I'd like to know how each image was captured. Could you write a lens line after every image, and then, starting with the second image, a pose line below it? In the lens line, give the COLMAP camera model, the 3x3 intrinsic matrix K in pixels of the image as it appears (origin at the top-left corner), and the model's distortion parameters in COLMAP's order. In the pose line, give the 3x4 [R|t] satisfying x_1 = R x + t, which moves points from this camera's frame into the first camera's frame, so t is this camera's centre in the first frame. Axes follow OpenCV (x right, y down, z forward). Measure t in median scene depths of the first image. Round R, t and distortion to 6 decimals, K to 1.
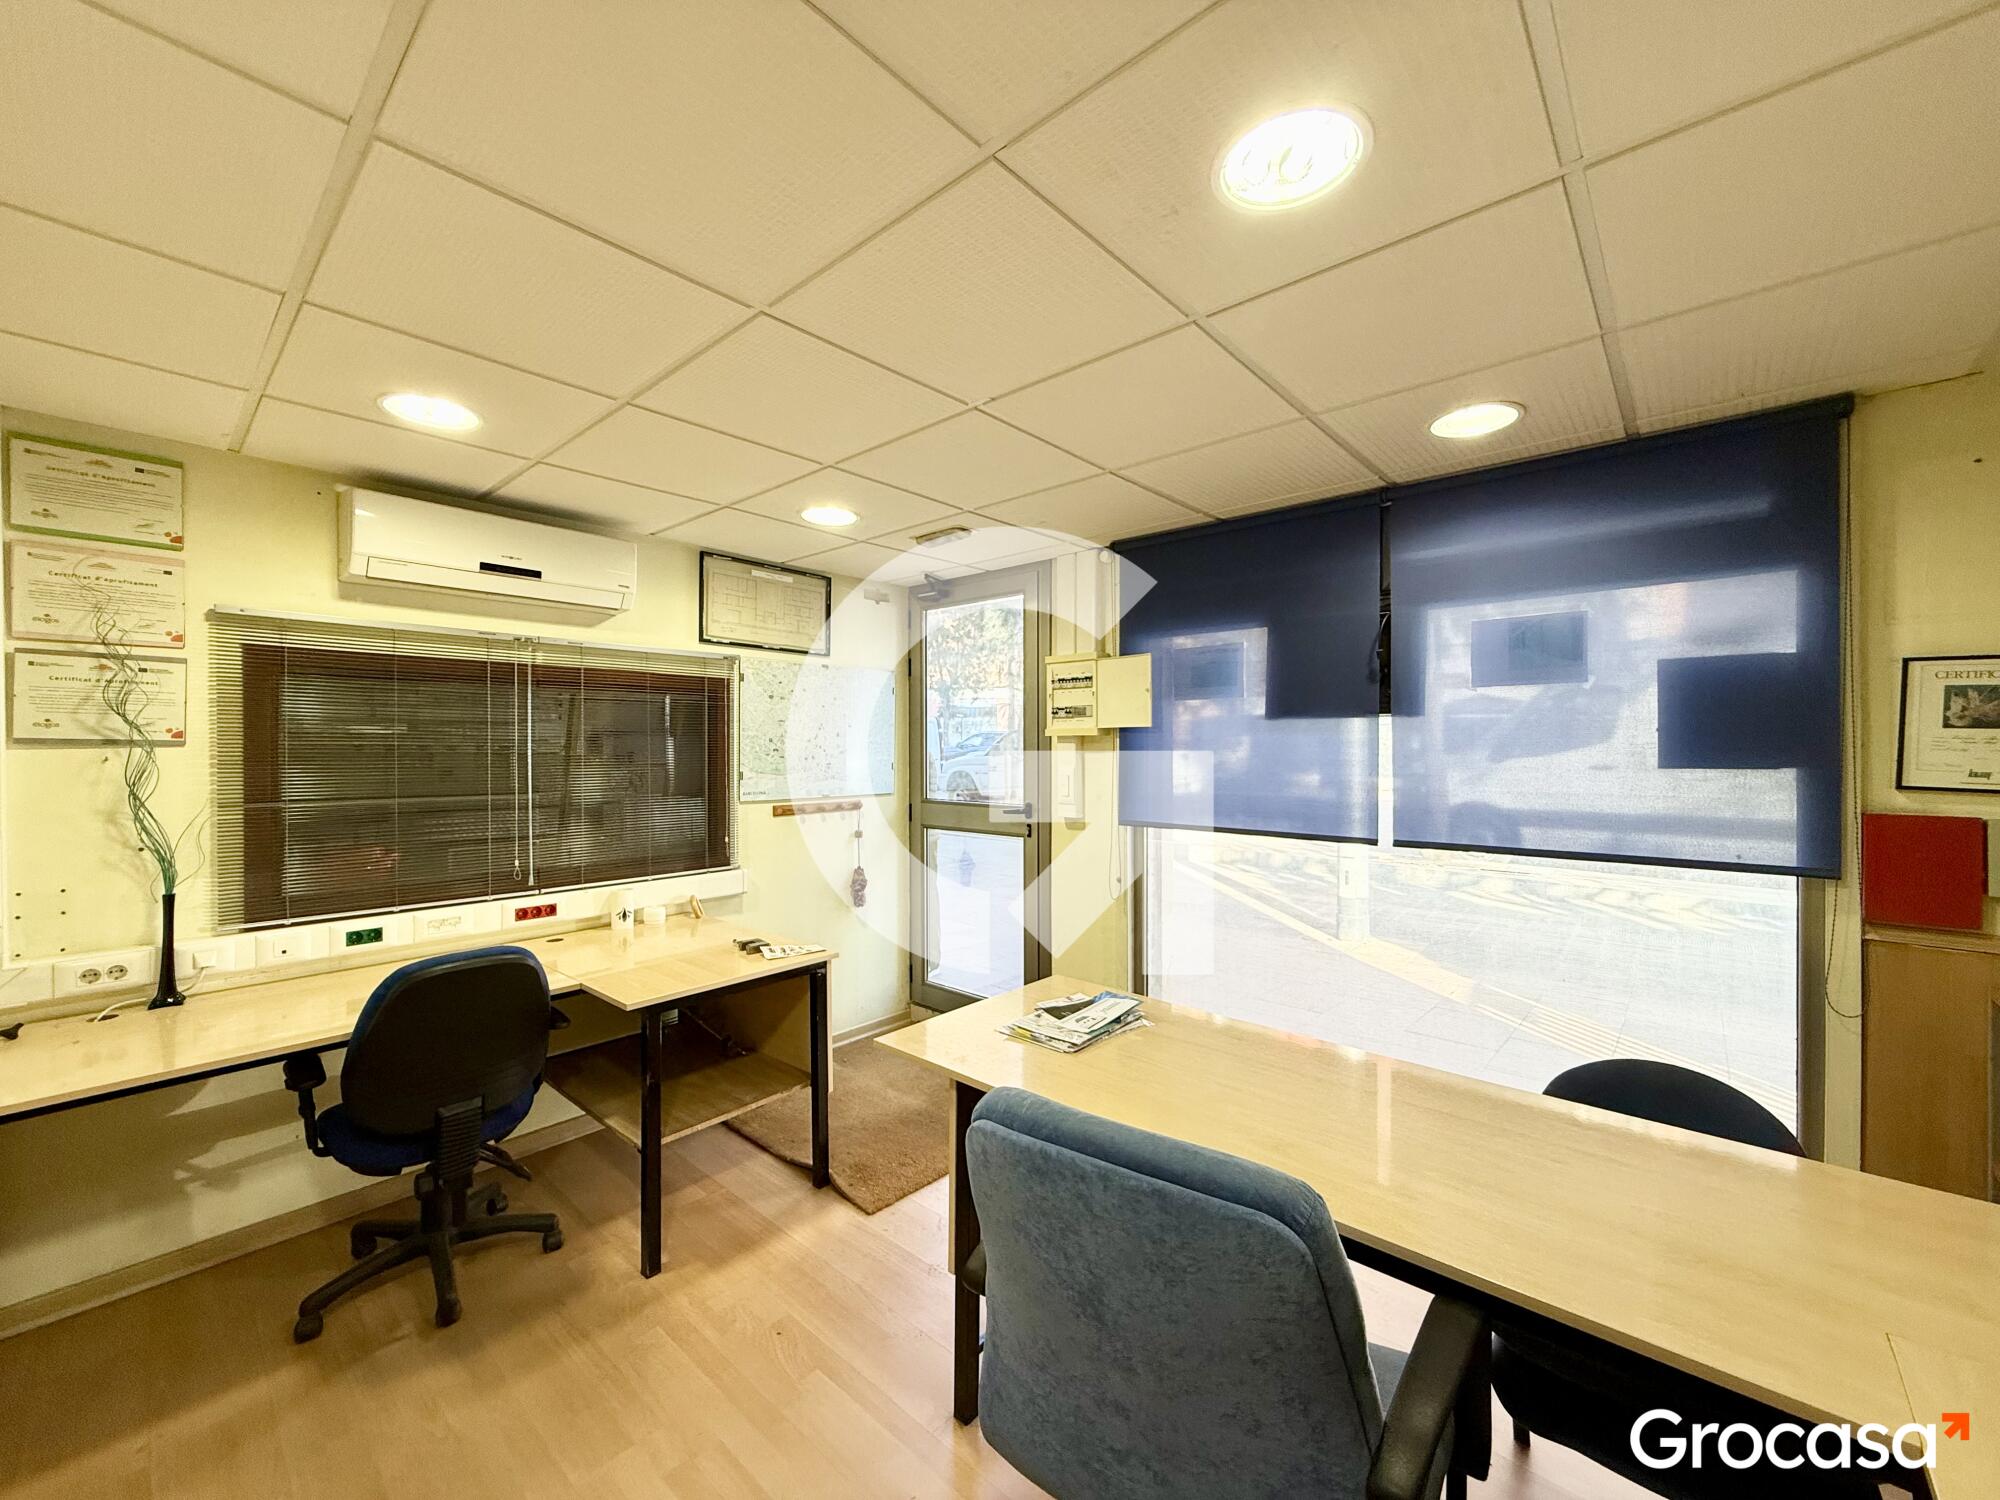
lens RADIAL K [[792.7, 0, 998.9], [0, 792.7, 748.5], [0, 0, 1]] dist [-0.002146, 0.000757]
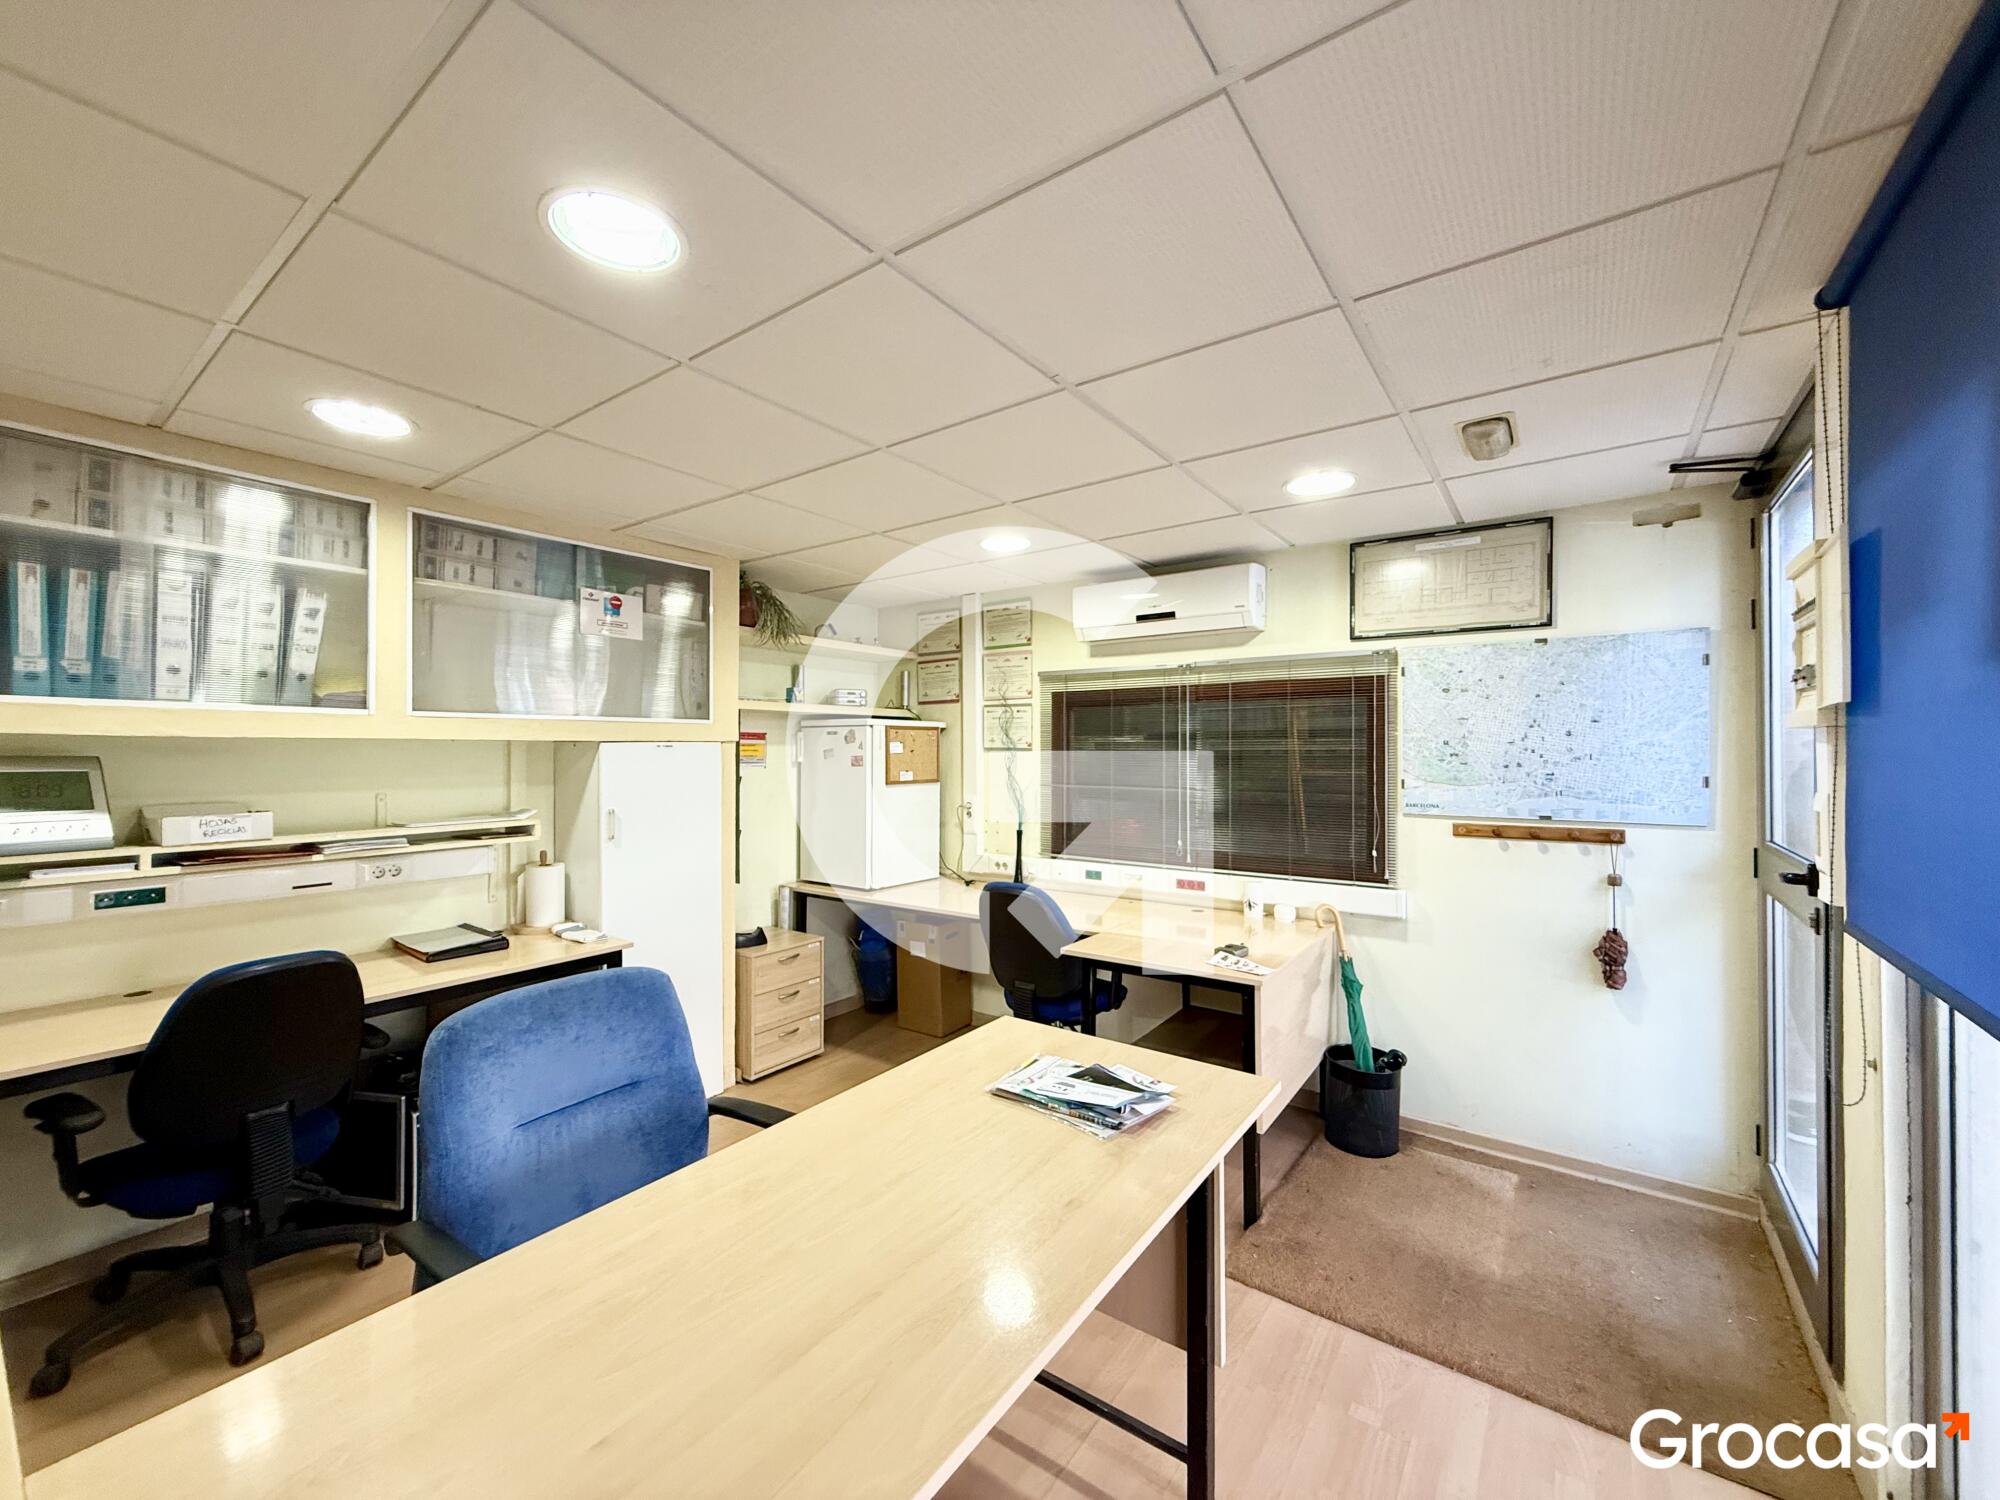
lens RADIAL K [[792.7, 0, 995.3], [0, 792.7, 754.4], [0, 0, 1]] dist [-0.002146, 0.000757]
pose [[0.096167, 0.004421, -0.995355, 0.586192], [-0.000337, 0.999990, 0.004409, -0.002679], [0.995365, -0.000089, 0.096168, 0.544548]]
